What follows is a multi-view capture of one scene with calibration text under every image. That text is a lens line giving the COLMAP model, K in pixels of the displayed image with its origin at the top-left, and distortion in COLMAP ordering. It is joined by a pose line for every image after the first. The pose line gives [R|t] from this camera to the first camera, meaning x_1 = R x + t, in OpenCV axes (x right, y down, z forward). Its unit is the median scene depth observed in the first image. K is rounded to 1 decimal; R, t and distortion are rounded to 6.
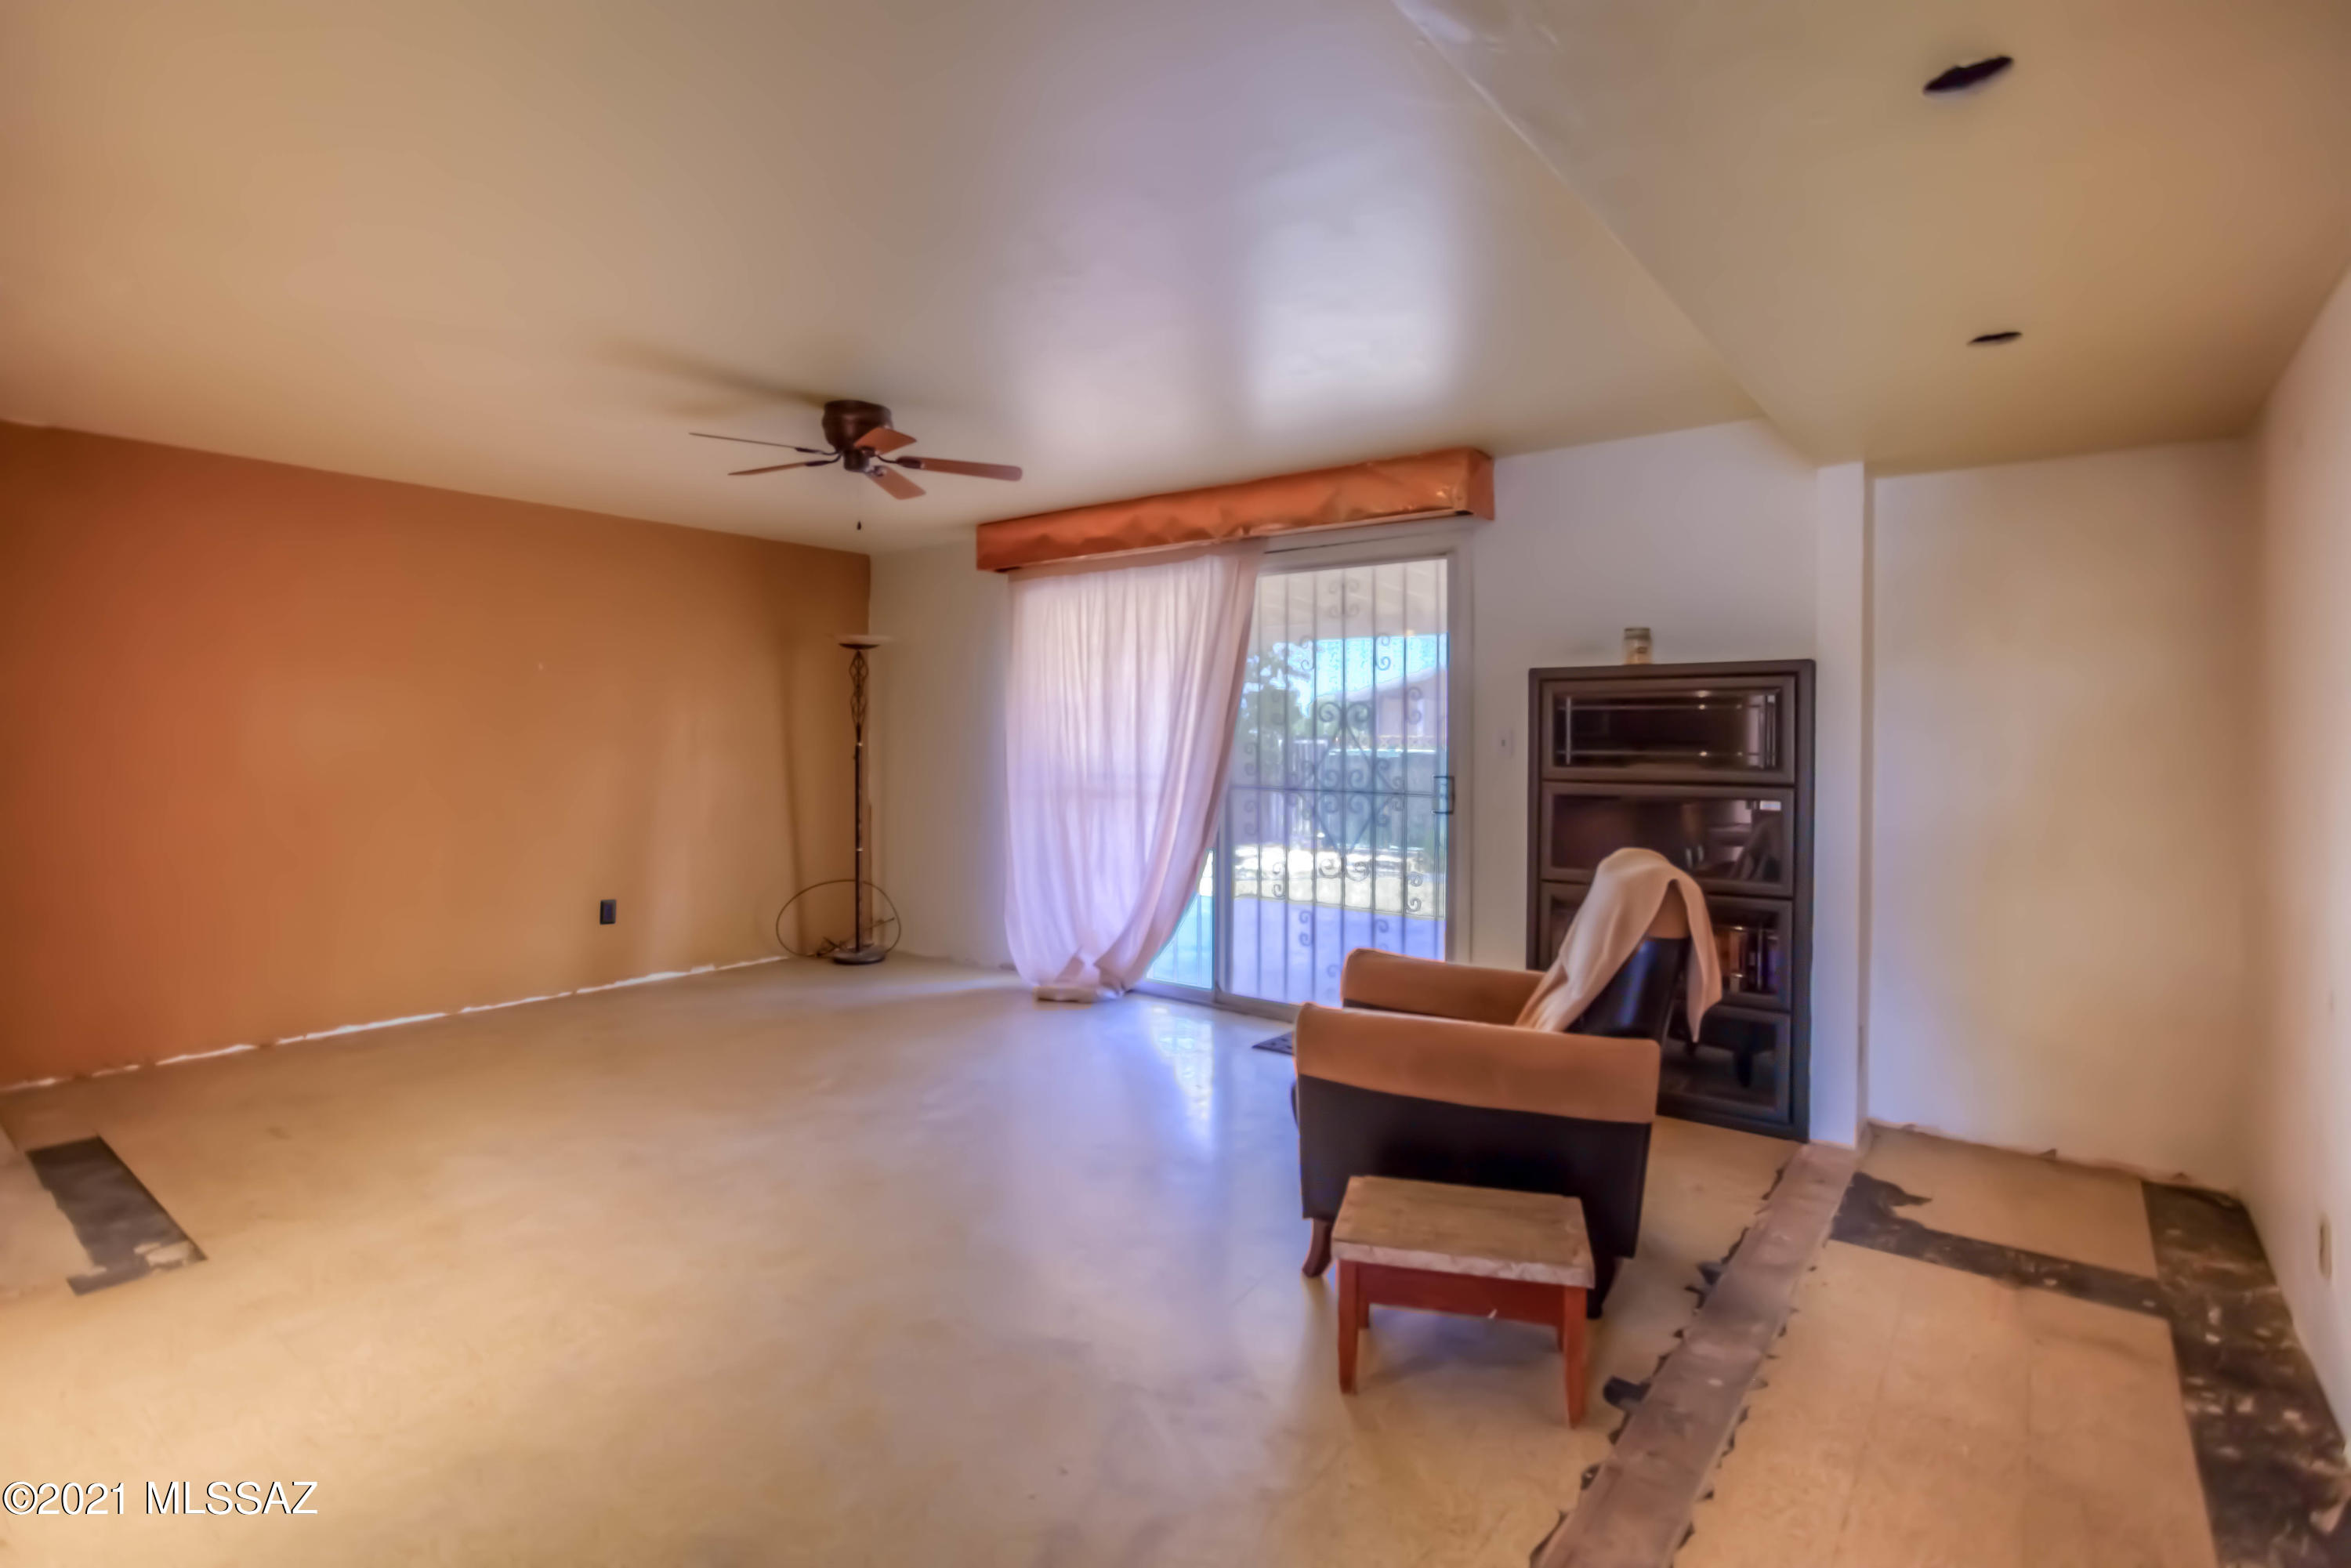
lens RADIAL K [[1186.5, 0, 1144.1], [0, 1186.5, 755.1], [0, 0, 1]] dist [-0.044284, 0.029499]
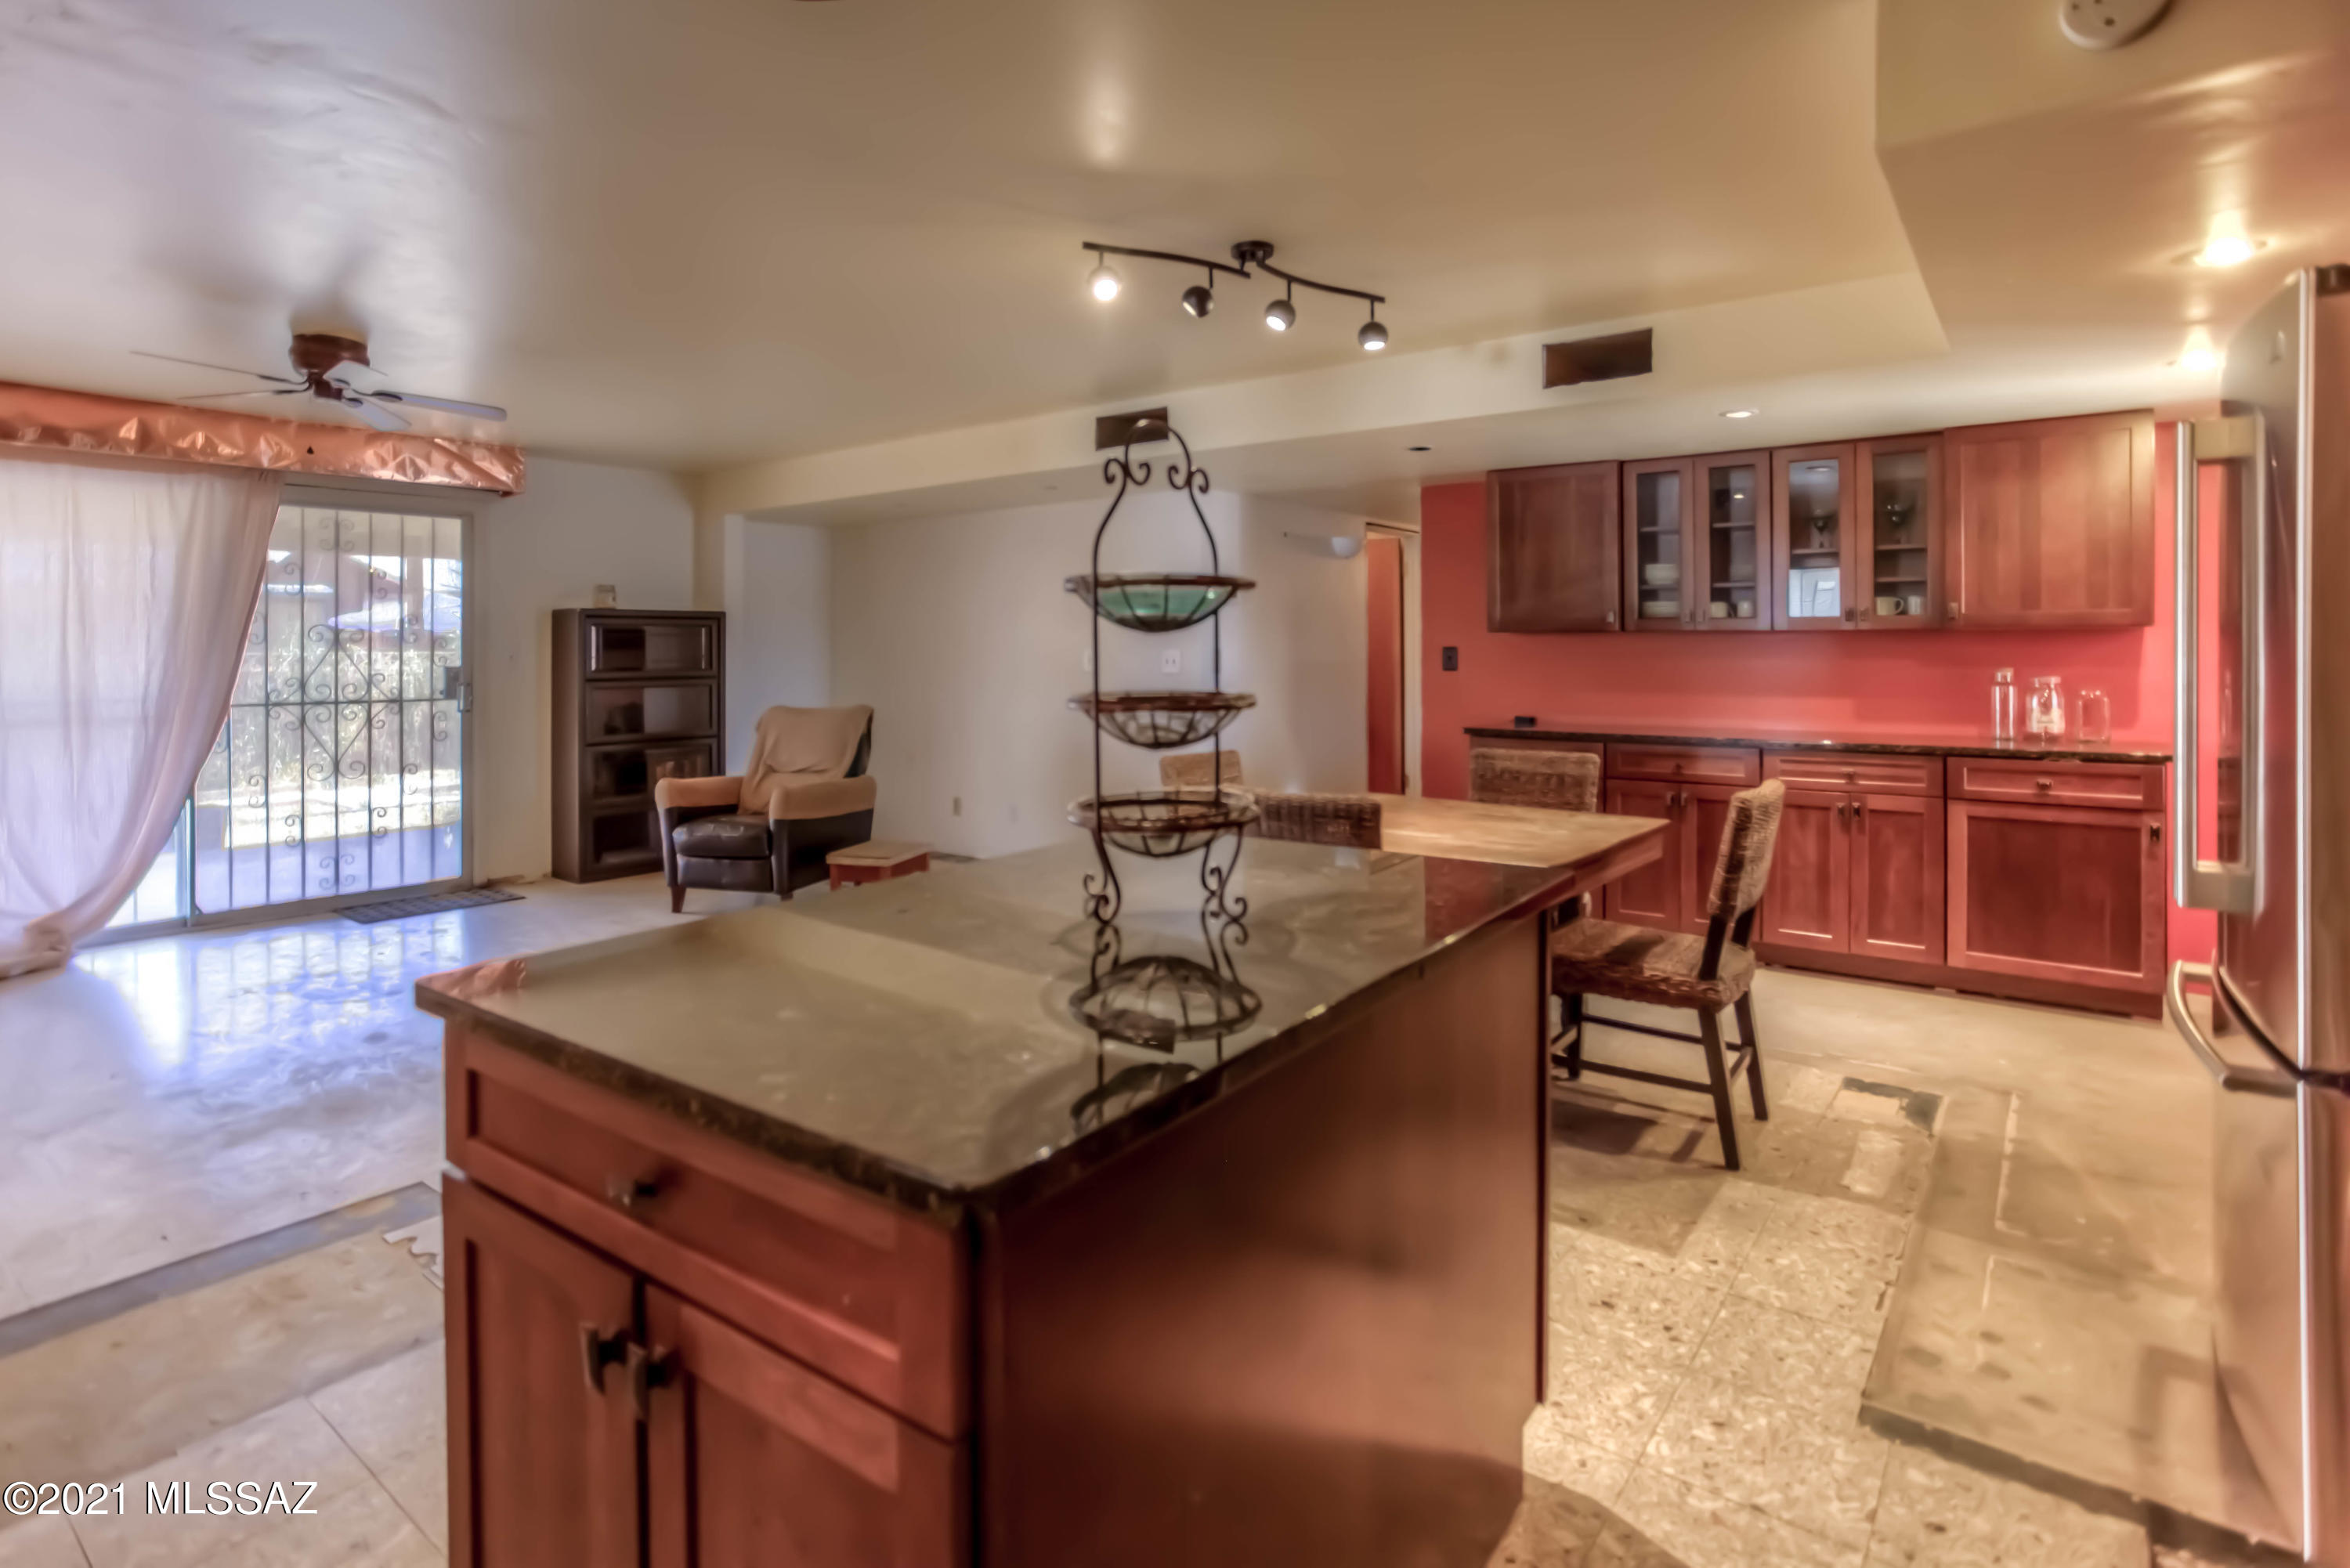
lens RADIAL K [[1198.3, 0, 1163.1], [0, 1198.3, 674.2], [0, 0, 1]] dist [-0.063713, 0.037557]
pose [[-0.014035, -0.019915, 0.999703, -0.970815], [0.020761, 0.999580, 0.020204, -0.003262], [-0.999686, 0.021038, -0.013616, 0.218034]]
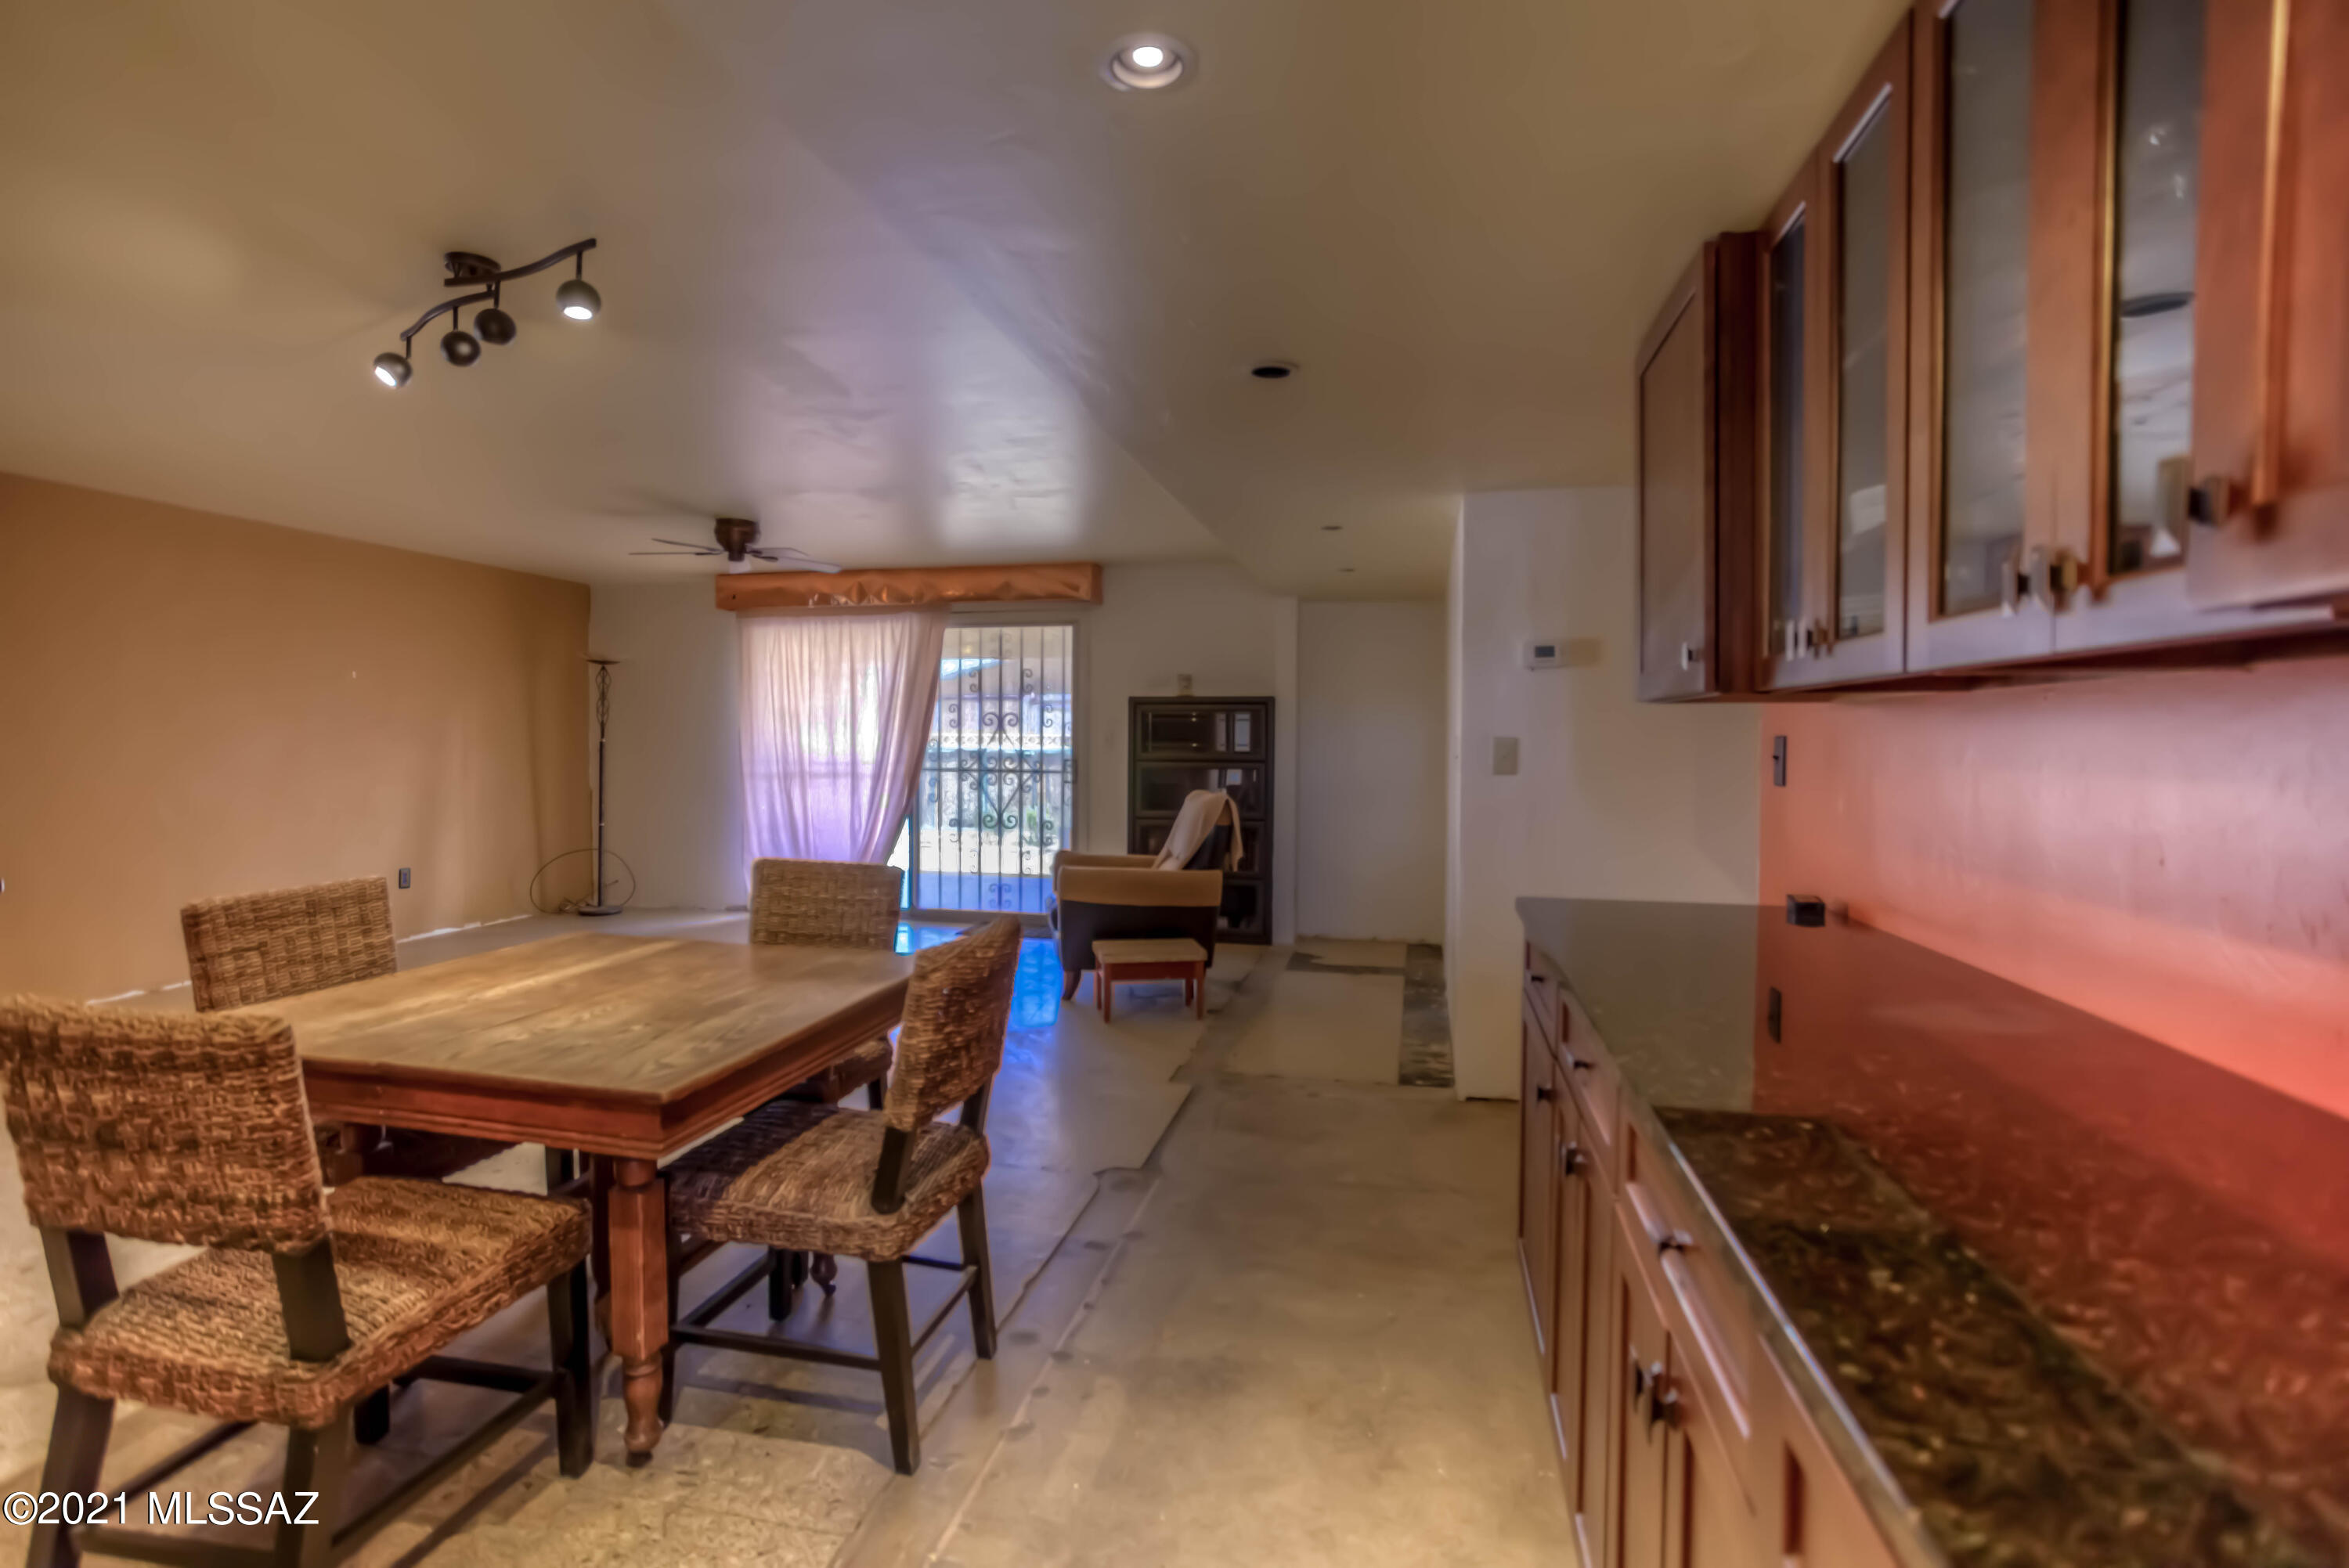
lens RADIAL K [[1145.5, 0, 1164.7], [0, 1145.5, 771.5], [0, 0, 1]] dist [-0.048009, 0.033230]
pose [[0.901955, -0.009815, 0.431718, -0.281698], [0.002635, 0.999848, 0.017227, 0.006012], [-0.431822, -0.014400, 0.901844, -0.433319]]
